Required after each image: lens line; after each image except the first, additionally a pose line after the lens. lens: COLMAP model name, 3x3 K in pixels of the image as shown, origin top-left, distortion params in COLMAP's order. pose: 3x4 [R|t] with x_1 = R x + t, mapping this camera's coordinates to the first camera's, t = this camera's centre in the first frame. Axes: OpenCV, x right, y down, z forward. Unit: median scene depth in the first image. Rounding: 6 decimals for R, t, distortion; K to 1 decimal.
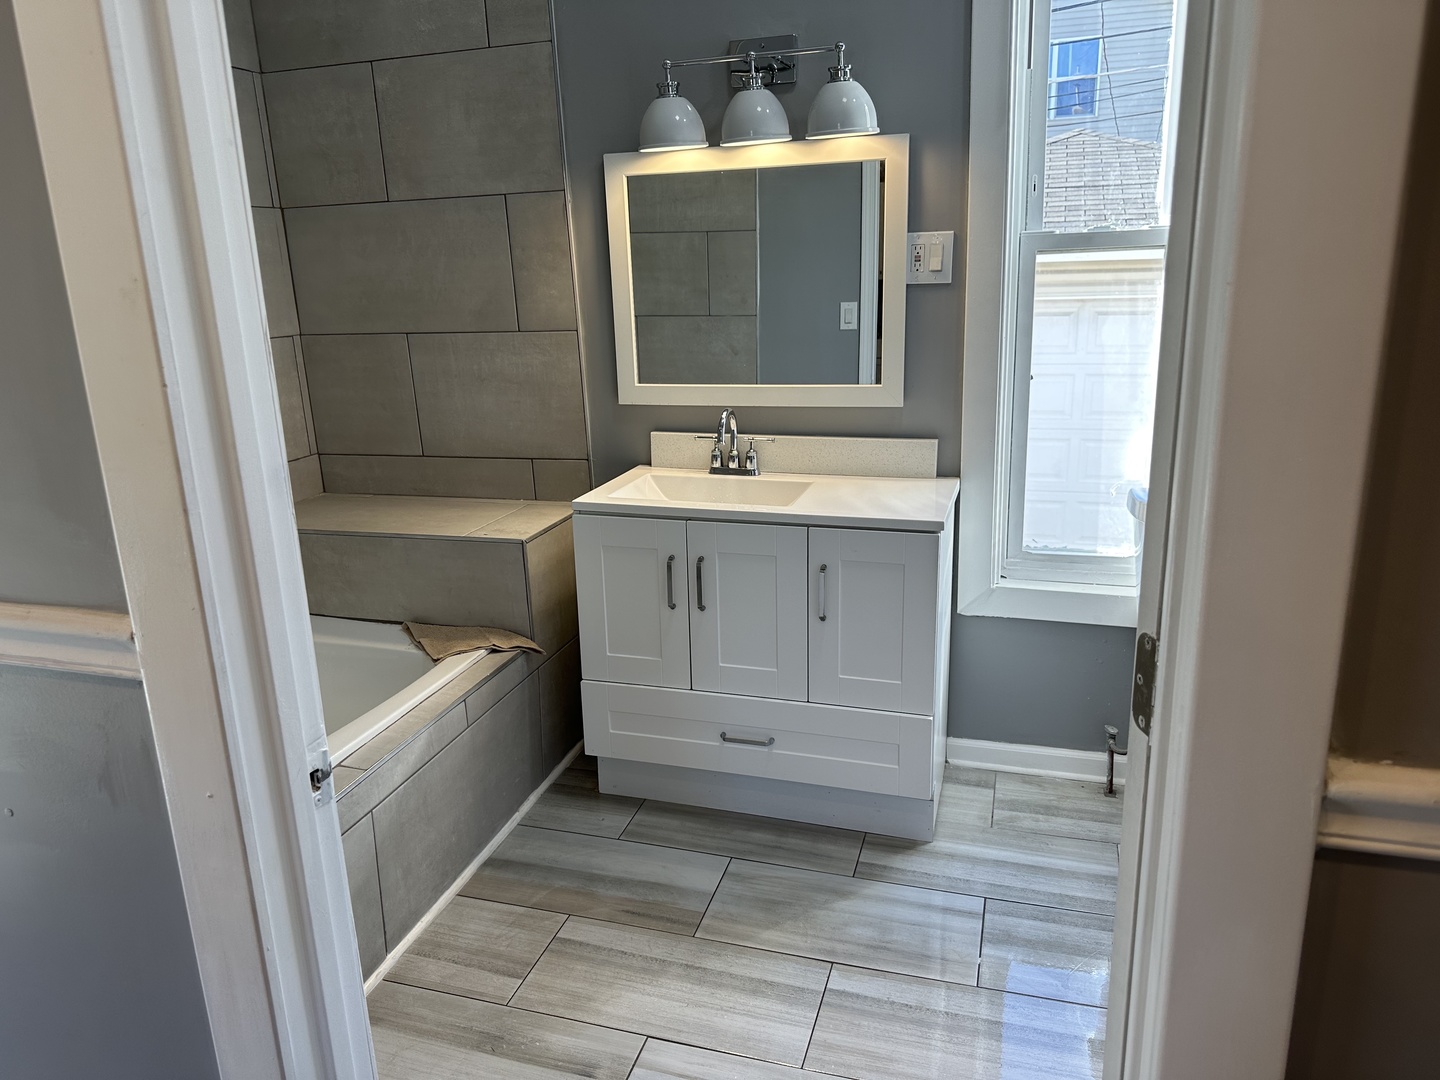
lens RADIAL K [[1038.5, 0, 715.9], [0, 1038.5, 531.4], [0, 0, 1]] dist [0.094665, -0.064180]
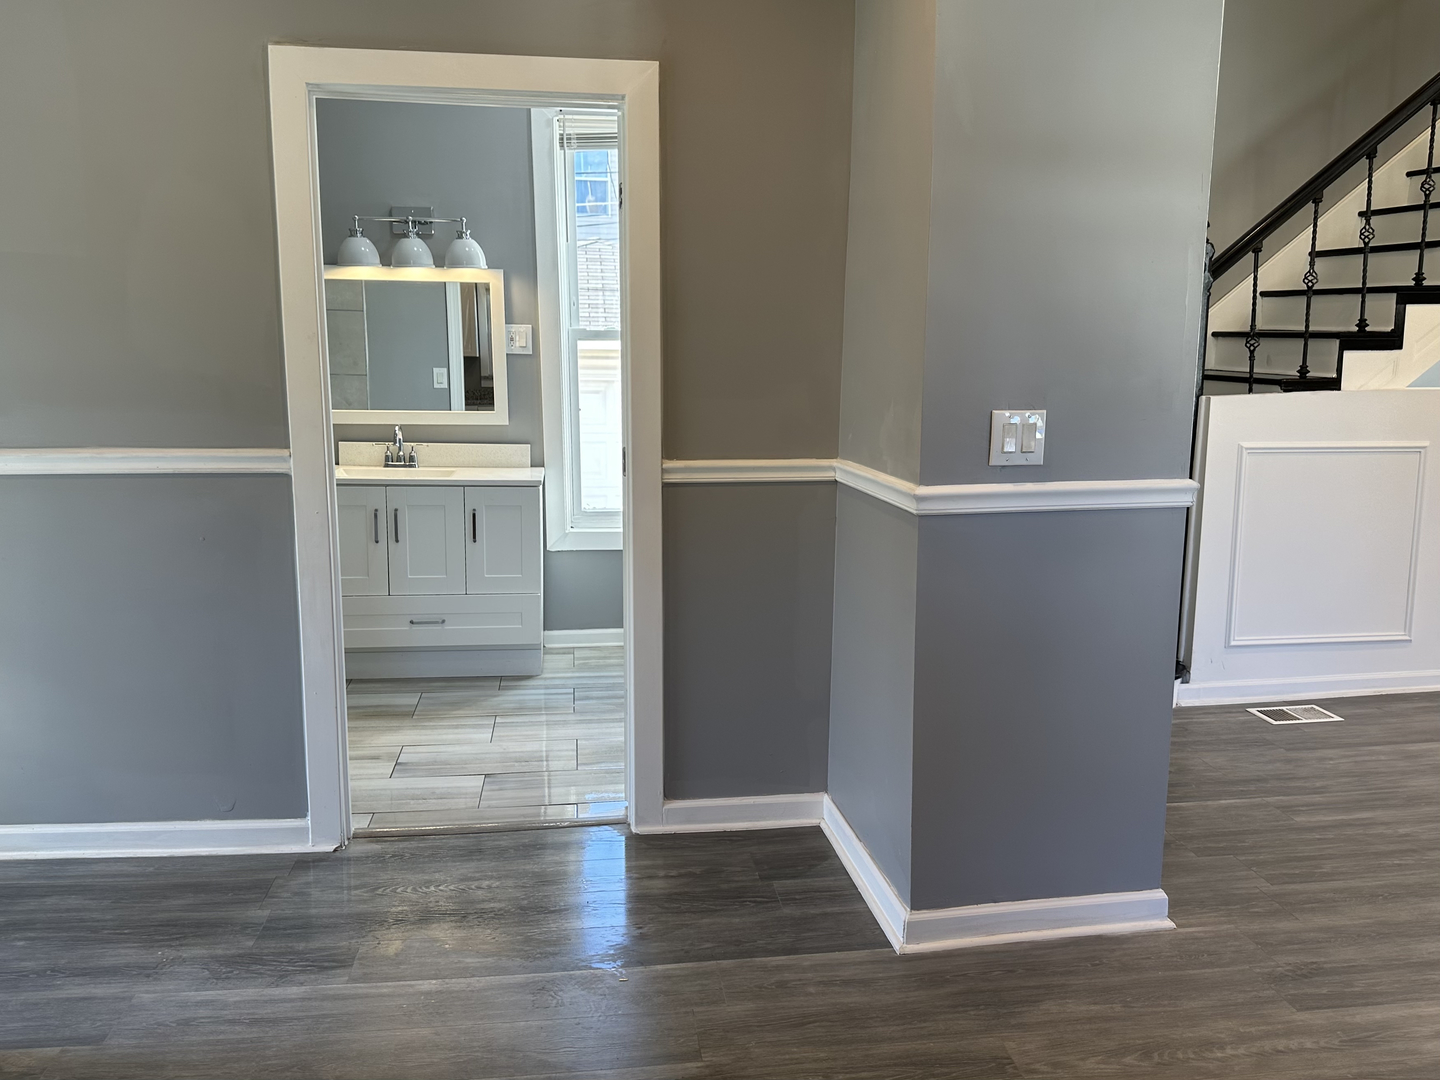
lens RADIAL K [[1161.5, 0, 786.8], [0, 1161.5, 537.4], [0, 0, 1]] dist [0.044938, -0.003897]
pose [[0.887729, -0.034201, 0.459095, -0.305042], [0.074489, 0.994767, -0.069930, 0.236925], [-0.454301, 0.096276, 0.885631, -0.892038]]
